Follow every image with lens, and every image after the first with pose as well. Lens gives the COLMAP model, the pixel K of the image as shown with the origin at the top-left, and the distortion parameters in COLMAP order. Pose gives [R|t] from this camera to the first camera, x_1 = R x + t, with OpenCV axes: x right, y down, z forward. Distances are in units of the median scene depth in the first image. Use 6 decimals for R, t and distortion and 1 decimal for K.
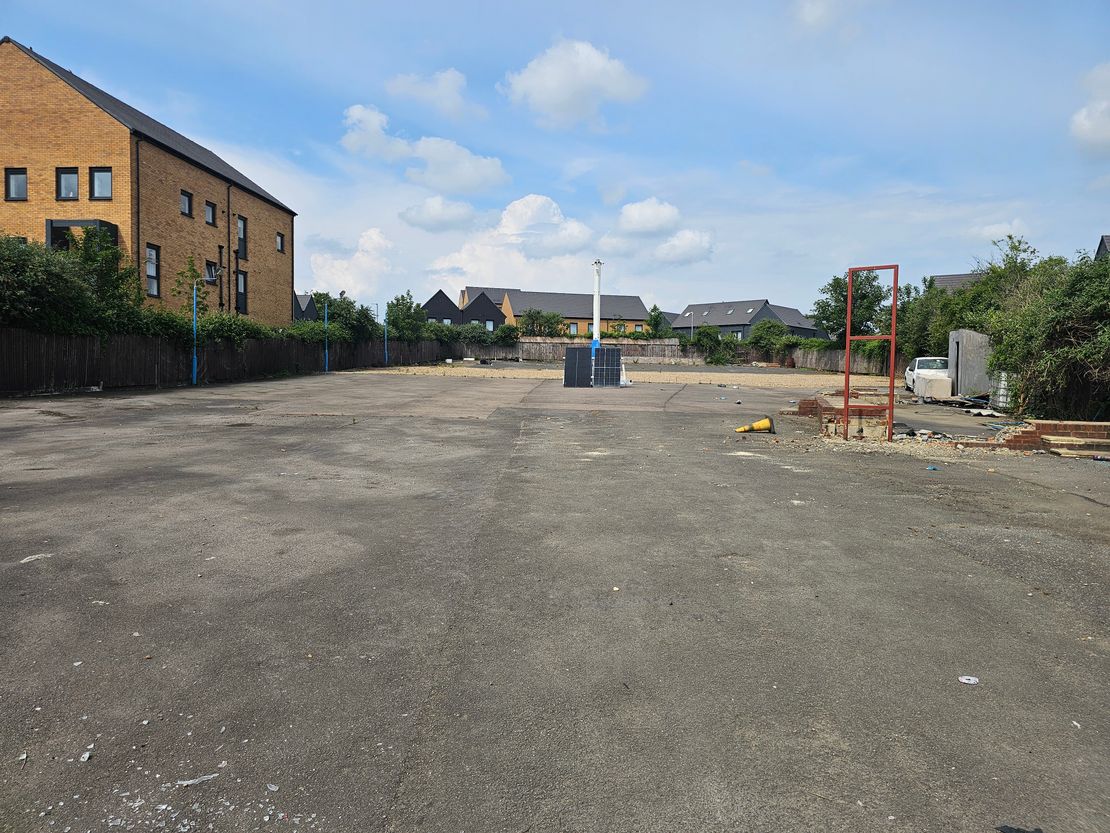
lens RADIAL K [[739.0, 0, 549.9], [0, 739.0, 411.9], [0, 0, 1]] dist [0.001746, -0.002229]
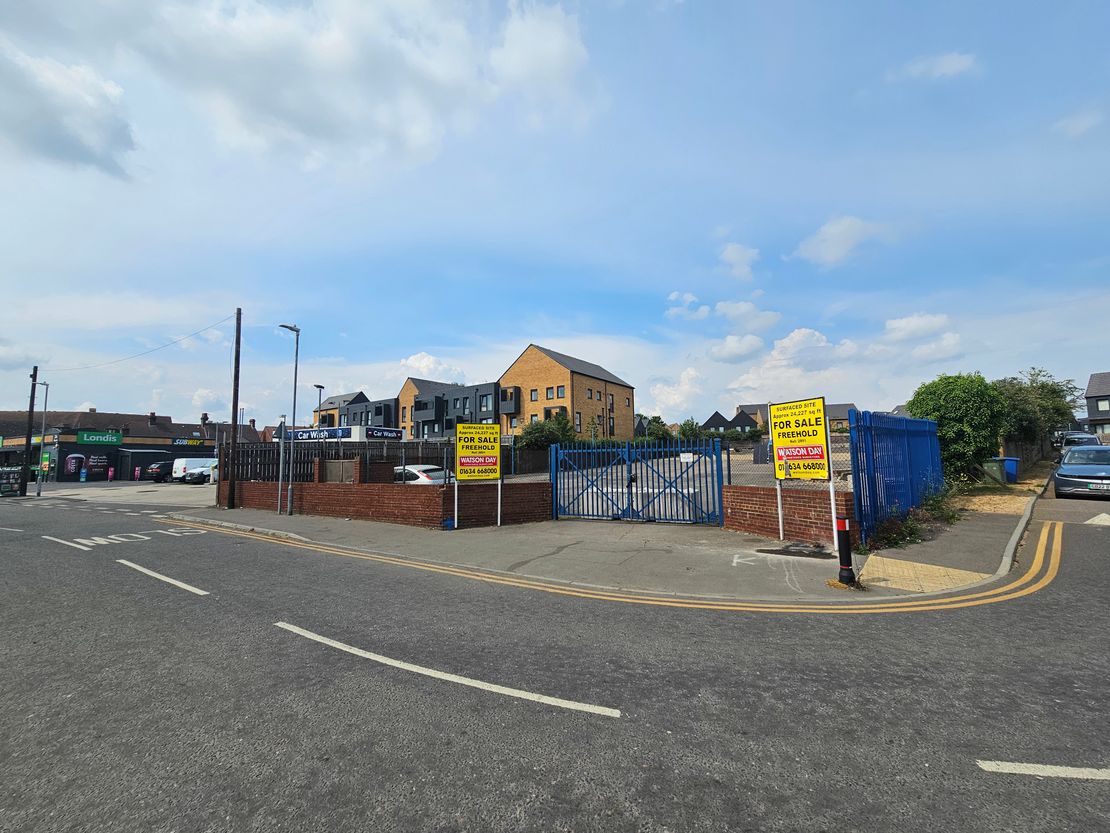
lens RADIAL K [[453.7, 0, 549.9], [0, 453.7, 417.5], [0, 0, 1]] dist [0.000679, 0.000161]
pose [[0.852749, -0.076024, -0.516759, 0.159242], [0.003868, 0.990243, -0.139299, 0.008831], [0.522307, 0.116788, 0.844722, -0.315855]]
